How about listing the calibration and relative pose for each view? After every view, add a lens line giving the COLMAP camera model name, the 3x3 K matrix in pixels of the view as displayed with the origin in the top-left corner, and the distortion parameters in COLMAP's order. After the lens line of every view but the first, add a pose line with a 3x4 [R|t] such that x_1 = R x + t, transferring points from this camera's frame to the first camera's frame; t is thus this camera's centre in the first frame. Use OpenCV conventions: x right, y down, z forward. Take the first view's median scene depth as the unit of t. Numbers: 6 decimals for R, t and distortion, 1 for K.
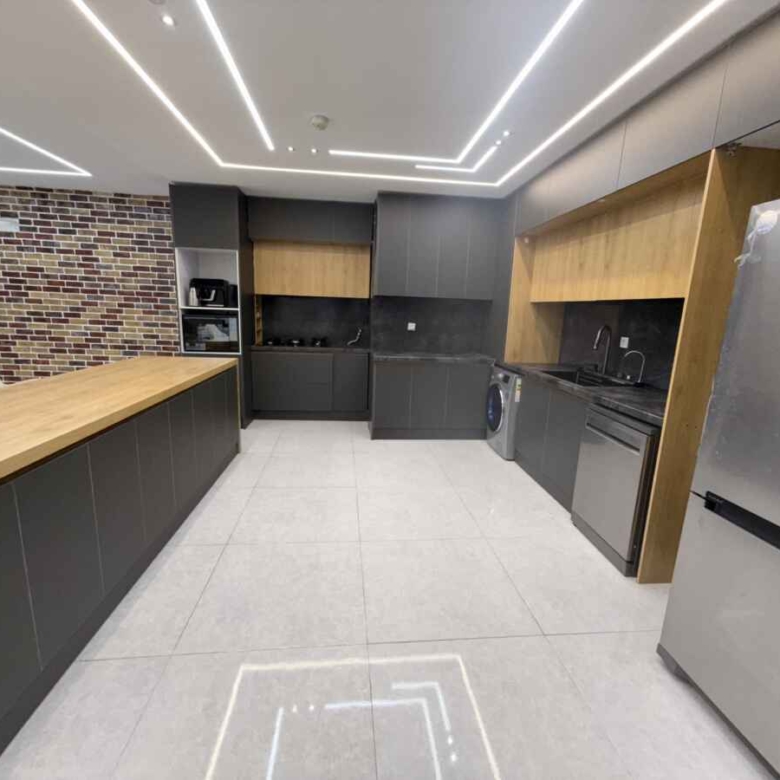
lens RADIAL K [[415.7, 0, 390.0], [0, 415.7, 390.0], [0, 0, 1]] dist [-0.001817, 0.002073]
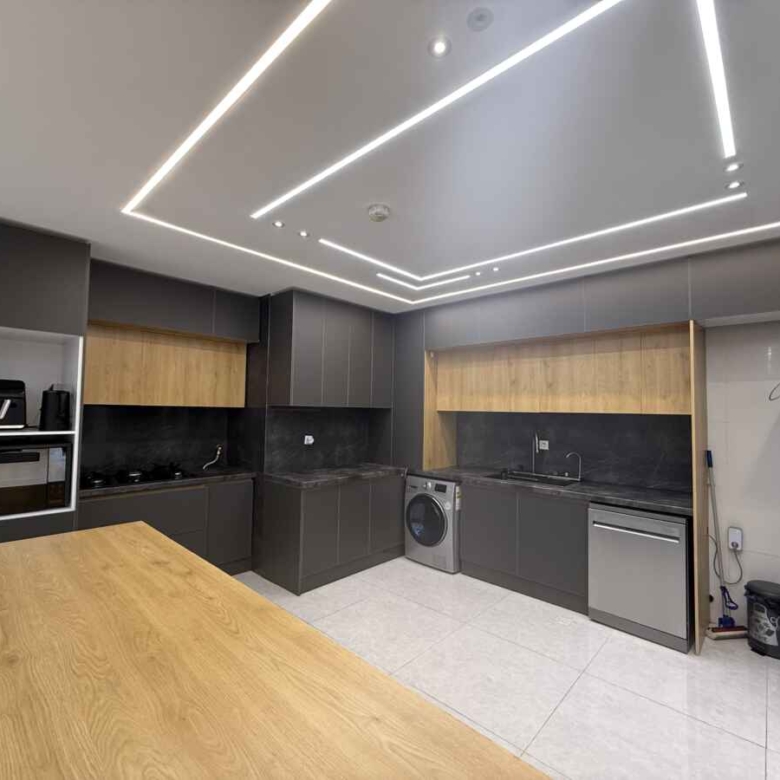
lens RADIAL K [[415.7, 0, 390.0], [0, 415.7, 390.0], [0, 0, 1]] dist [-0.001817, 0.002073]
pose [[0.750833, 0.009035, 0.660430, -0.461820], [0.135805, 0.976430, -0.167753, -0.104190], [-0.646379, 0.215644, 0.731910, 0.299541]]
